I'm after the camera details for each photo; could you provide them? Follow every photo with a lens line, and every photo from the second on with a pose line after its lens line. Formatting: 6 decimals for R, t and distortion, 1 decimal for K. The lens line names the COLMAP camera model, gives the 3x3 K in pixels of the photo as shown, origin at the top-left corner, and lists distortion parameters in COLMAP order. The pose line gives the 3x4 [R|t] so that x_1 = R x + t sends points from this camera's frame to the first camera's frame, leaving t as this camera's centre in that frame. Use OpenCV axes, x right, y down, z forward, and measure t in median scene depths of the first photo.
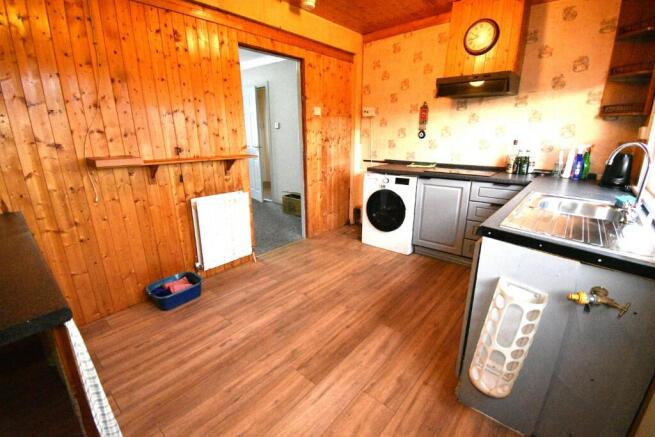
lens RADIAL K [[288.8, 0, 329.1], [0, 288.8, 216.6], [0, 0, 1]] dist [-0.002256, -0.010101]
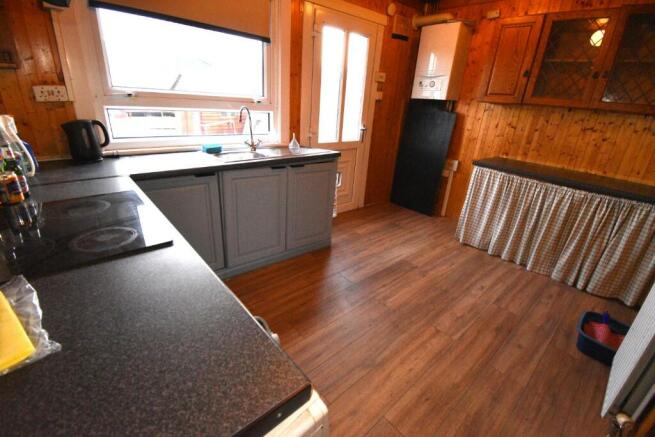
lens RADIAL K [[288.8, 0, 327.2], [0, 288.8, 217.8], [0, 0, 1]] dist [-0.002256, -0.010101]
pose [[-0.988203, -0.106011, 0.110526, 0.133706], [-0.013661, 0.779834, 0.625837, -0.381007], [-0.152537, 0.616944, -0.772083, 1.221864]]
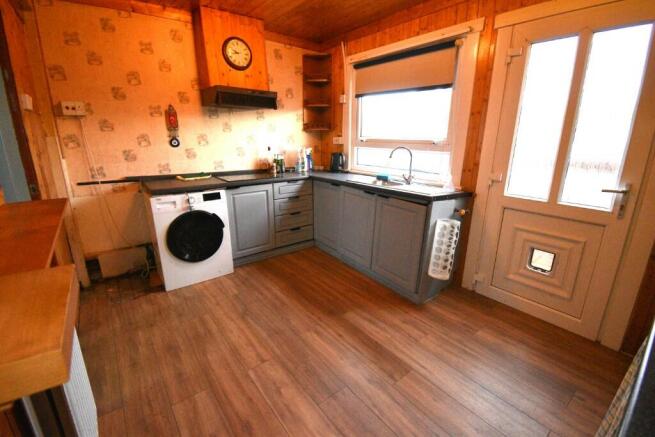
lens RADIAL K [[288.8, 0, 327.6], [0, 288.8, 217.8], [0, 0, 1]] dist [-0.002256, -0.010101]
pose [[0.201470, -0.254777, 0.945779, -0.547185], [0.265033, 0.943739, 0.197771, -0.149446], [-0.942957, 0.210818, 0.257660, 0.484411]]
